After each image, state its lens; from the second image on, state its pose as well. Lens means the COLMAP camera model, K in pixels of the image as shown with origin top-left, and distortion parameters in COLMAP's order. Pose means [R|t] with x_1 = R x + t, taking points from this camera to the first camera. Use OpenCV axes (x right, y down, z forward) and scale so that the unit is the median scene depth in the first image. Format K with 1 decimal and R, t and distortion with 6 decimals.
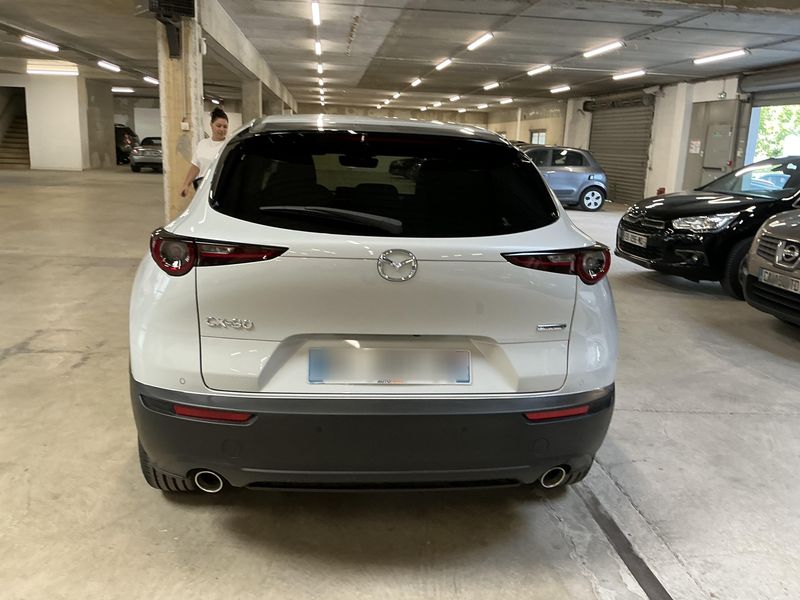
lens RADIAL K [[673.3, 0, 403.2], [0, 673.3, 300.7], [0, 0, 1]] dist [0.047013, -0.099313]
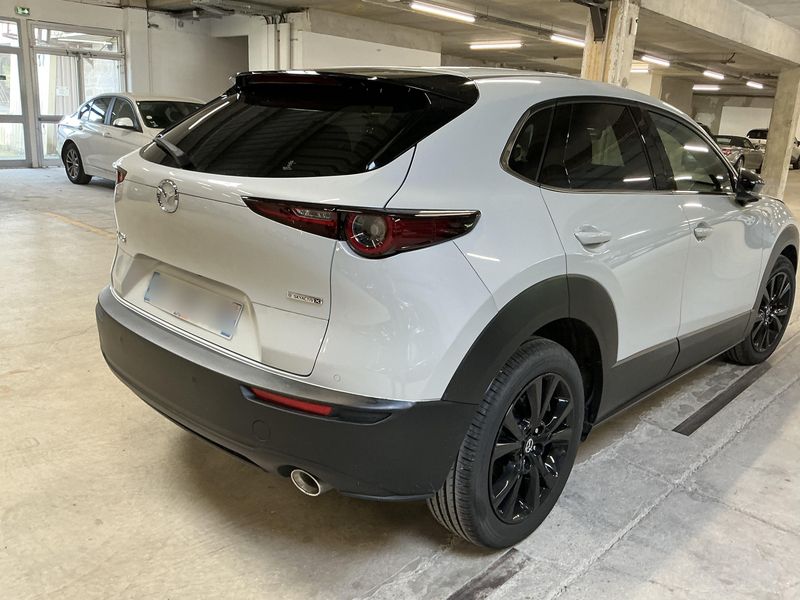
lens RADIAL K [[673.3, 0, 401.6], [0, 673.3, 305.6], [0, 0, 1]] dist [0.047013, -0.099313]
pose [[0.655597, 0.200691, -0.727953, 0.192505], [-0.199480, 0.975818, 0.089373, -0.010232], [0.728286, 0.086619, 0.679777, 0.114845]]
